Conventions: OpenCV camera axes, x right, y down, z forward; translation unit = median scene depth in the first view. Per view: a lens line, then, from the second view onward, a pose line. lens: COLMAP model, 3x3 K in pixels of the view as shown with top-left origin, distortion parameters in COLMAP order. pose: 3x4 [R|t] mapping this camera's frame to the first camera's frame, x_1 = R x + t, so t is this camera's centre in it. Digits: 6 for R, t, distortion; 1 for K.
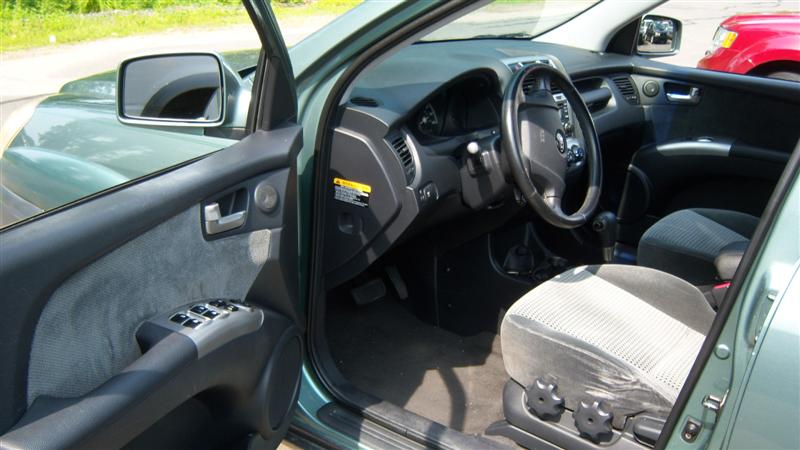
lens RADIAL K [[833.5, 0, 400.0], [0, 833.5, 225.0], [0, 0, 1]] dist [-0.120832, -0.003617]
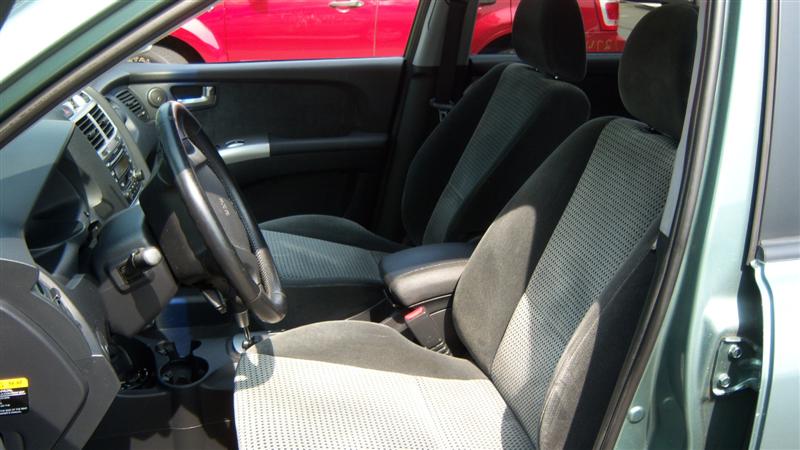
lens RADIAL K [[833.5, 0, 400.0], [0, 833.5, 225.0], [0, 0, 1]] dist [-0.120832, -0.003617]
pose [[0.670346, -0.277523, 0.688198, -0.133874], [0.257578, 0.956789, 0.134939, -0.096152], [-0.695909, 0.086809, 0.712864, 0.270035]]
